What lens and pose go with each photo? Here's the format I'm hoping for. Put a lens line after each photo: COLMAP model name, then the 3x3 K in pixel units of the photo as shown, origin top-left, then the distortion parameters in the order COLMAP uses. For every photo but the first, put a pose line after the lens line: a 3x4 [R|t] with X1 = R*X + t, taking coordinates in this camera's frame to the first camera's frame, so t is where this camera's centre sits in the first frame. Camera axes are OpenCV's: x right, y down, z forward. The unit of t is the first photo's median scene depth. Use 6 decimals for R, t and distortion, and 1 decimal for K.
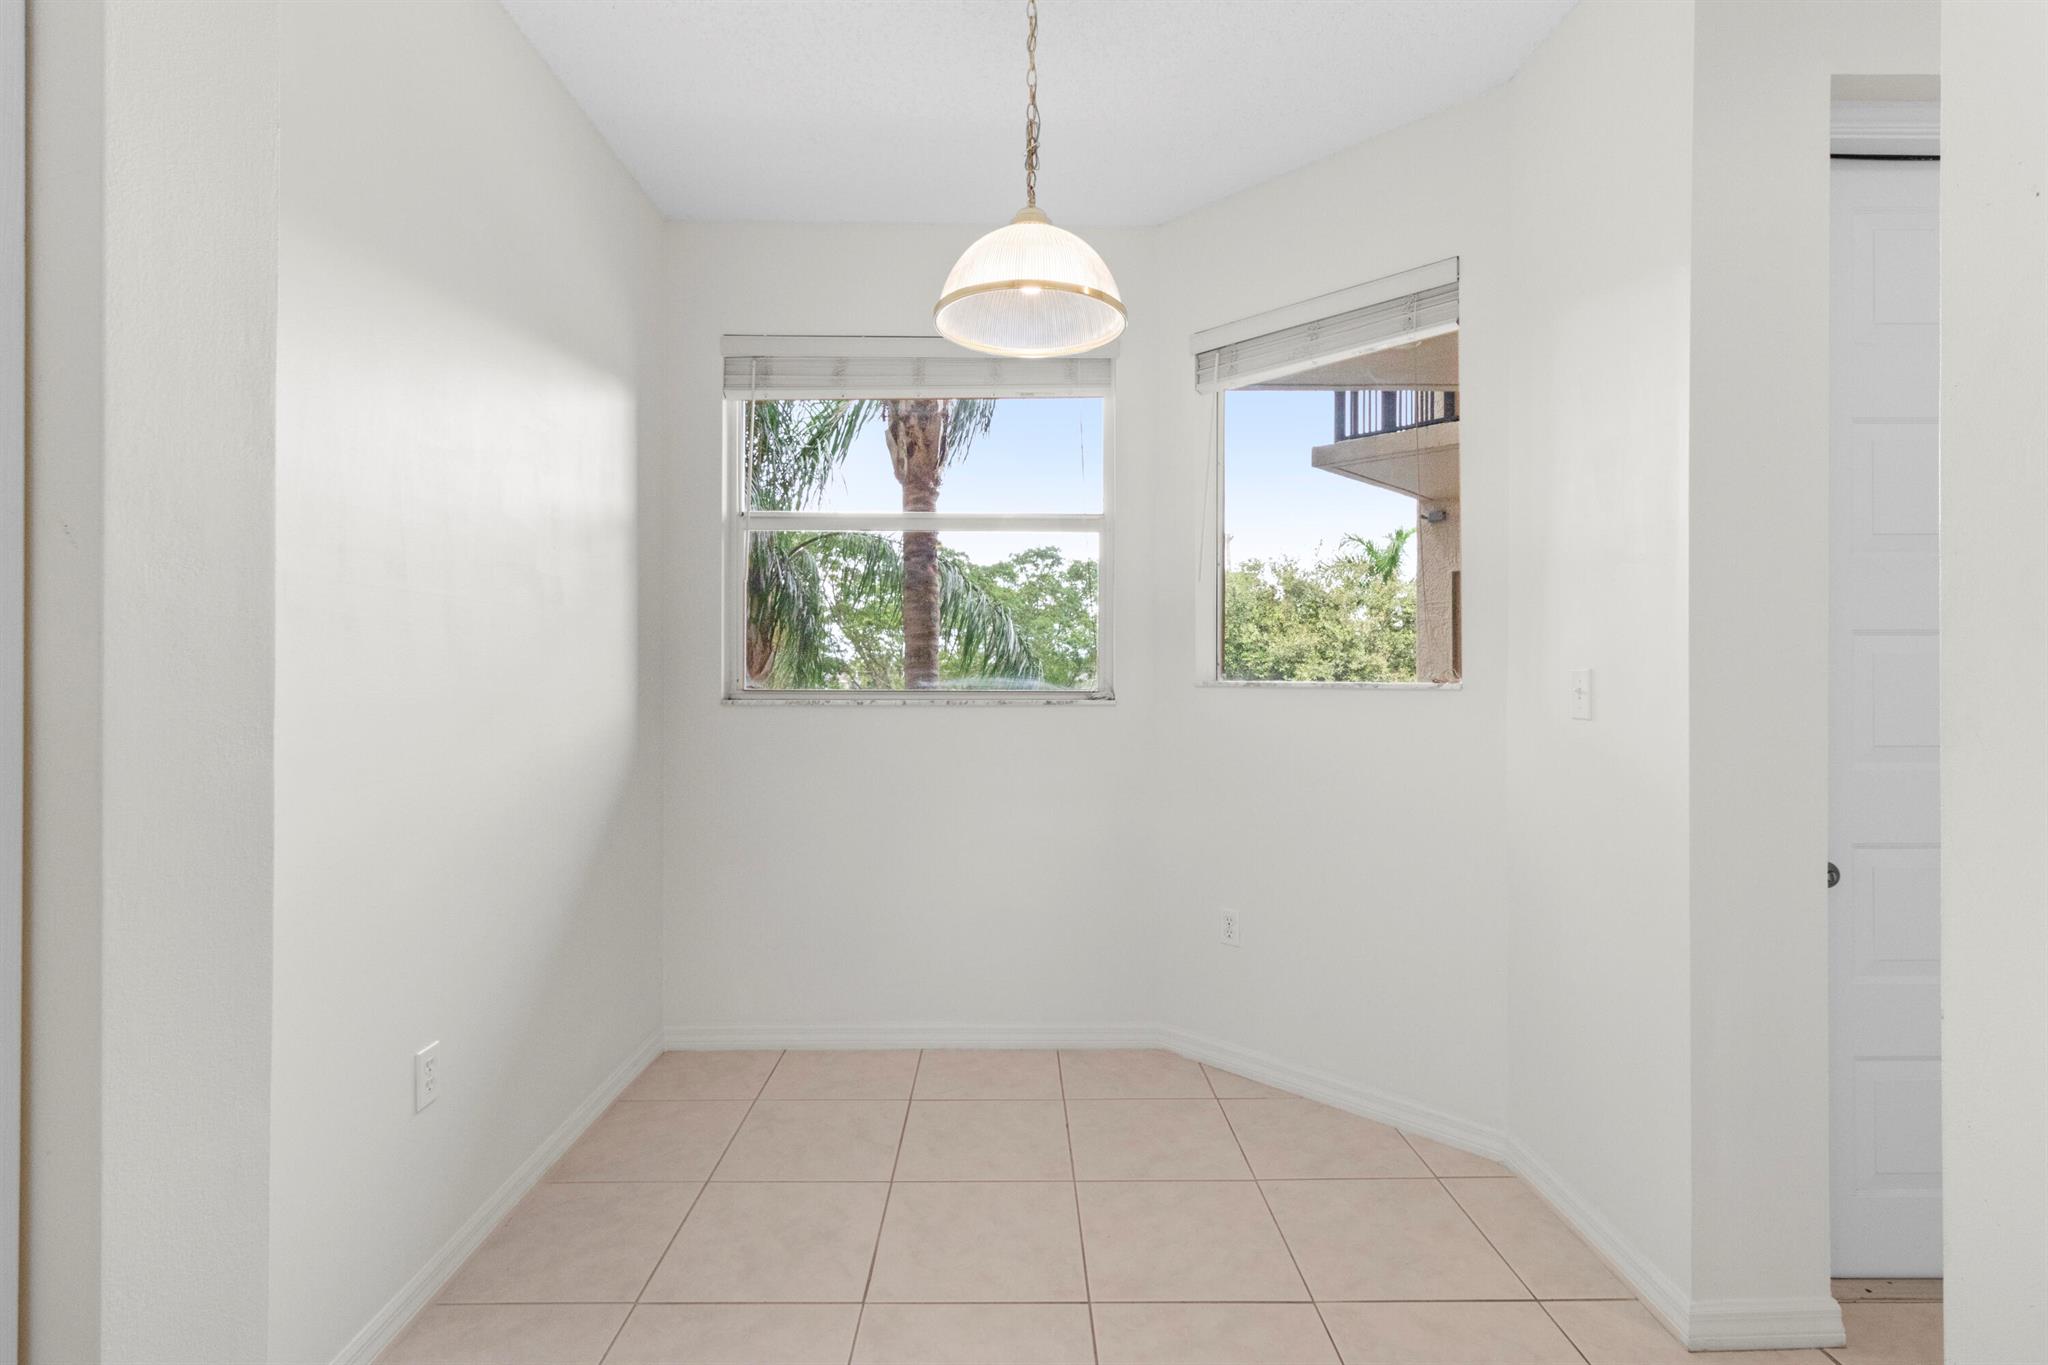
lens RADIAL K [[955.5, 0, 1024.1], [0, 955.5, 667.9], [0, 0, 1]] dist [0.001900, 0.000340]
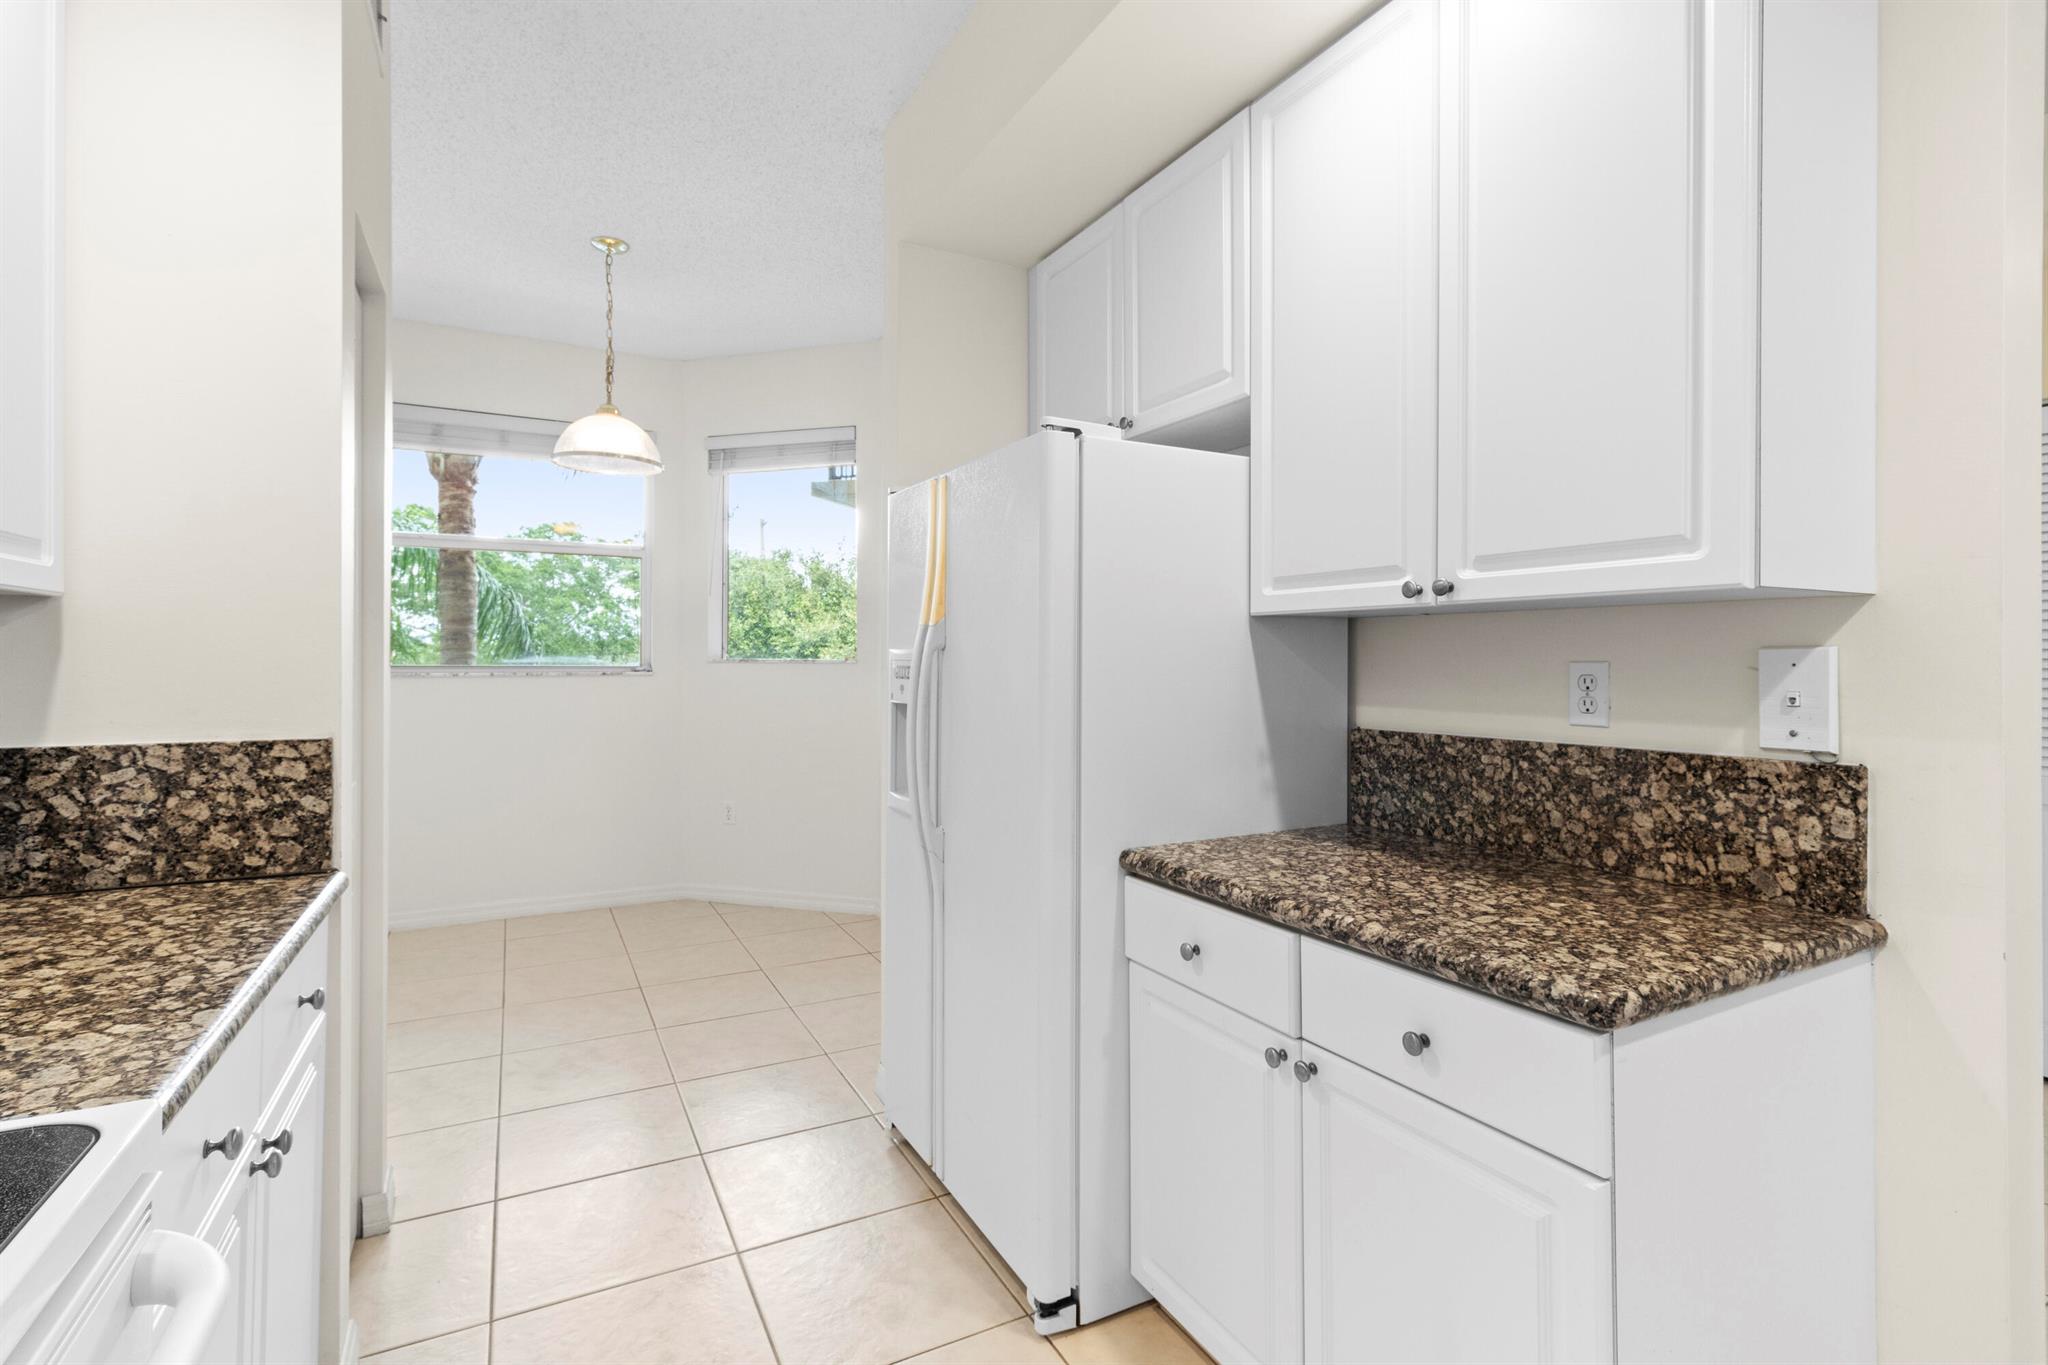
lens RADIAL K [[987.5, 0, 1050.4], [0, 987.5, 652.8], [0, 0, 1]] dist [0.001451, 0.000441]
pose [[0.882640, 0.003852, 0.470035, -0.015059], [-0.004472, 0.999990, 0.000201, 0.000163], [-0.470029, -0.002279, 0.882648, -0.122831]]
